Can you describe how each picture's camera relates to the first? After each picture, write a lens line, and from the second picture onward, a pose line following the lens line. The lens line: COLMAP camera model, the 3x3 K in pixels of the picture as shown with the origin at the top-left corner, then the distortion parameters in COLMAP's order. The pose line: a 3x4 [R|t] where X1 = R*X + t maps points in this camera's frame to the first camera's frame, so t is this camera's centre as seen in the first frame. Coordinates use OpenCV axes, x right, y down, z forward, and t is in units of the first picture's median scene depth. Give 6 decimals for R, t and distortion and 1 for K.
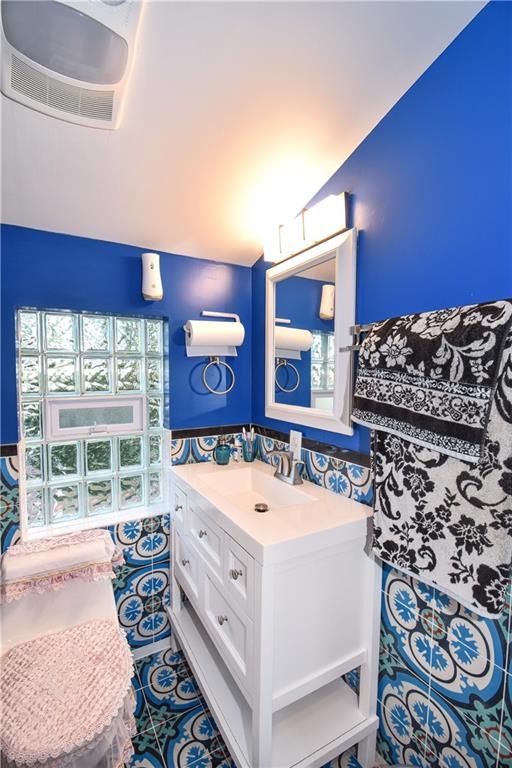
lens RADIAL K [[339.6, 0, 256.0], [0, 339.6, 384.0], [0, 0, 1]] dist [0.011833, -0.024173]
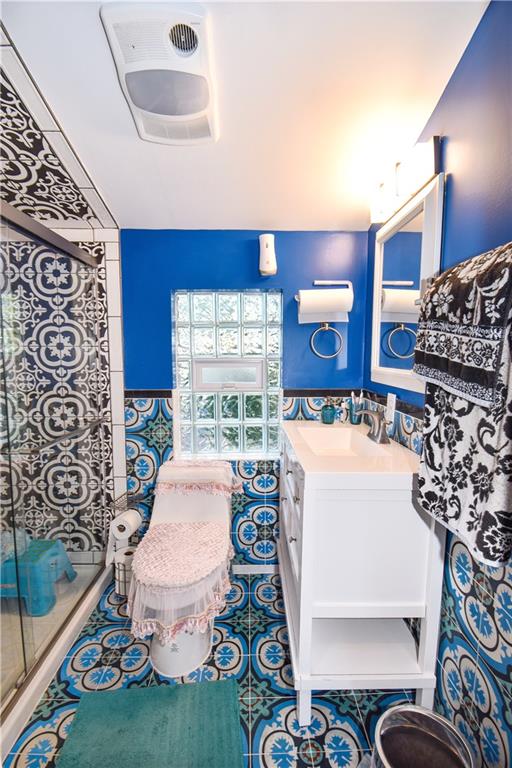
lens RADIAL K [[350.2, 0, 254.0], [0, 350.2, 381.5], [0, 0, 1]] dist [0.013371, -0.028827]
pose [[0.876623, 0.038262, -0.479655, 0.392171], [-0.013807, 0.998423, 0.054409, 0.082261], [0.480980, -0.041073, 0.875769, -0.135283]]
